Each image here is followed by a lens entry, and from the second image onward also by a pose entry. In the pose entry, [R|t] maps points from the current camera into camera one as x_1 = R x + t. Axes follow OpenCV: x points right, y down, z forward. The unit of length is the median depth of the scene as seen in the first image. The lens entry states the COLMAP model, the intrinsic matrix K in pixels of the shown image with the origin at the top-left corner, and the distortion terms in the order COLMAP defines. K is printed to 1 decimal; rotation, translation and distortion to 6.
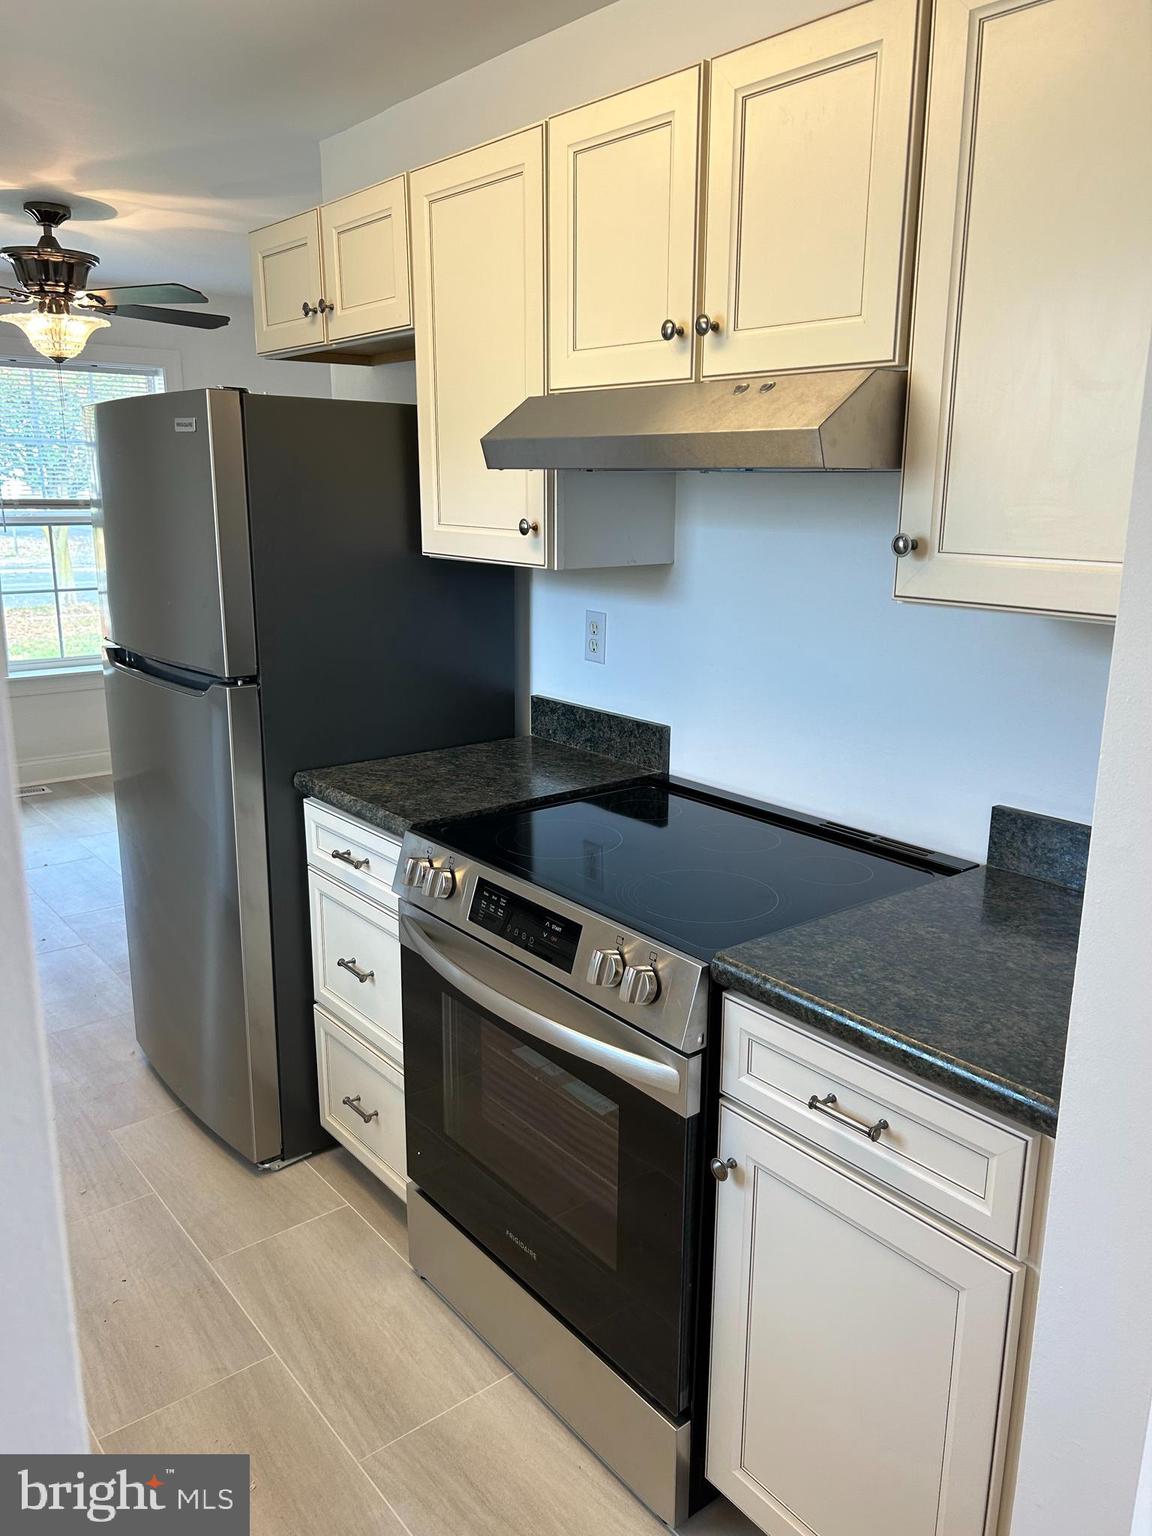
lens RADIAL K [[1157.1, 0, 579.8], [0, 1157.1, 777.7], [0, 0, 1]] dist [0.049408, -0.050920]
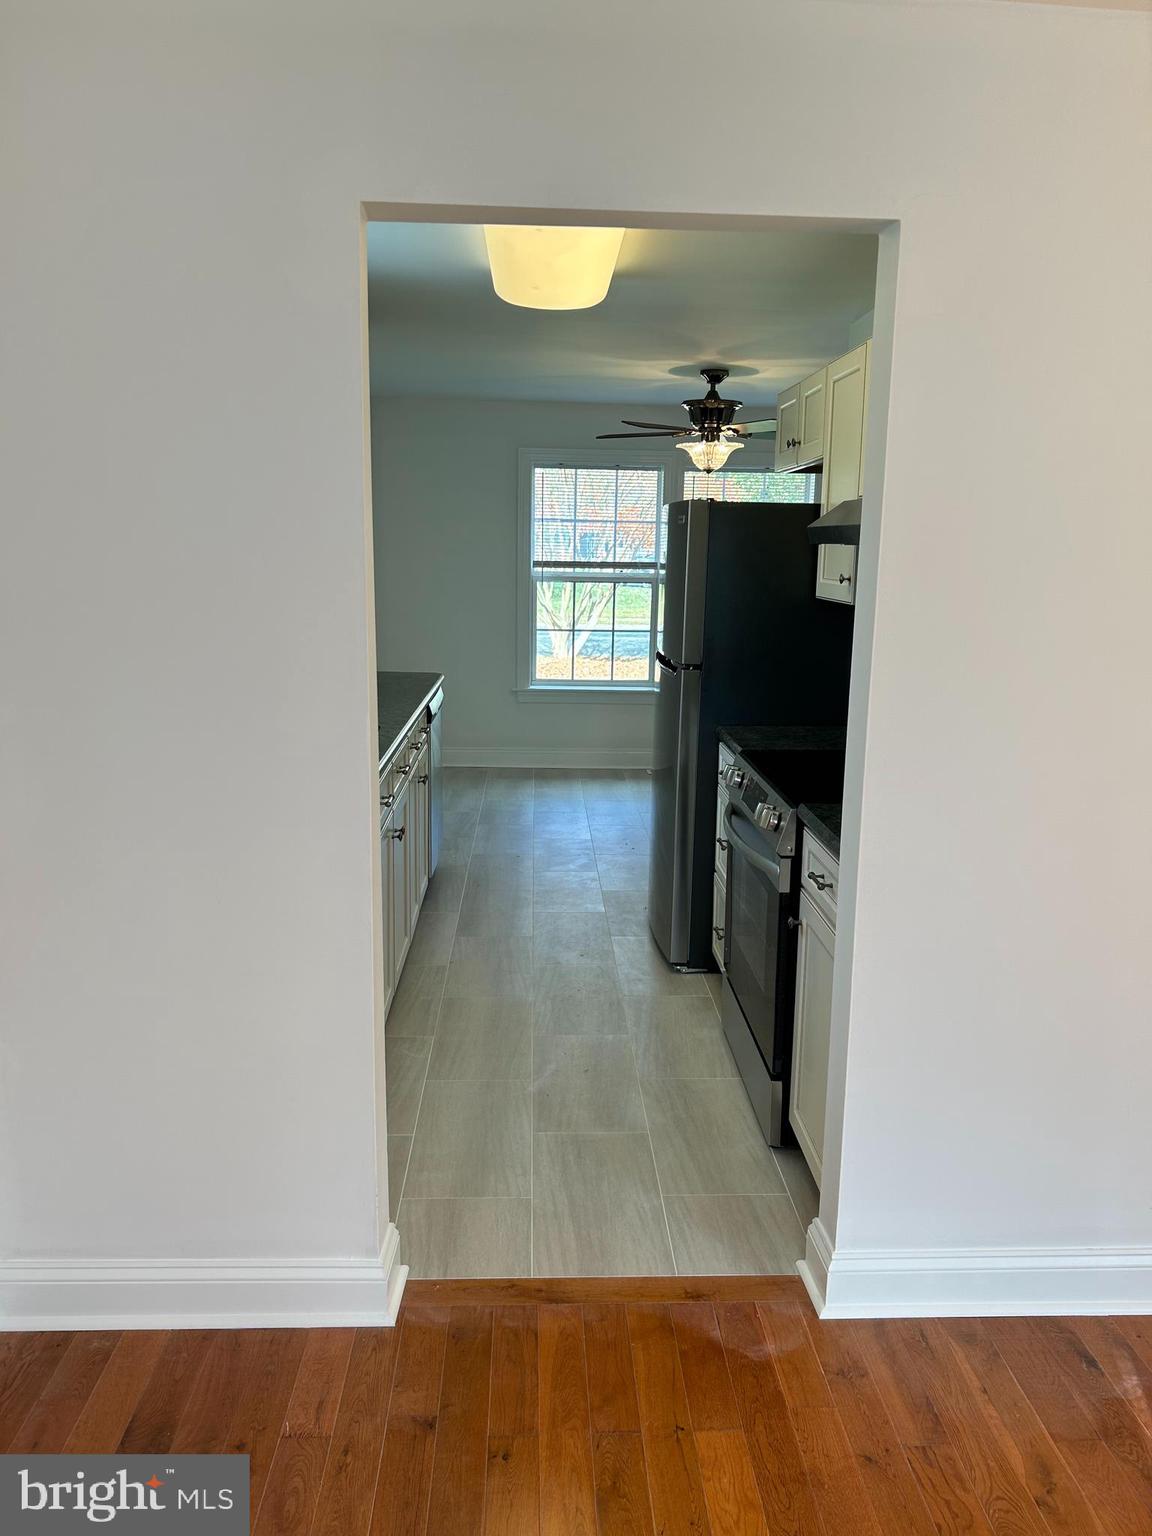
lens RADIAL K [[1157.1, 0, 563.1], [0, 1157.1, 764.1], [0, 0, 1]] dist [0.049408, -0.050920]
pose [[0.795250, 0.109514, -0.596309, 0.472998], [-0.149557, 0.988591, -0.017896, 0.093199], [0.587545, 0.103414, 0.802556, -0.368531]]
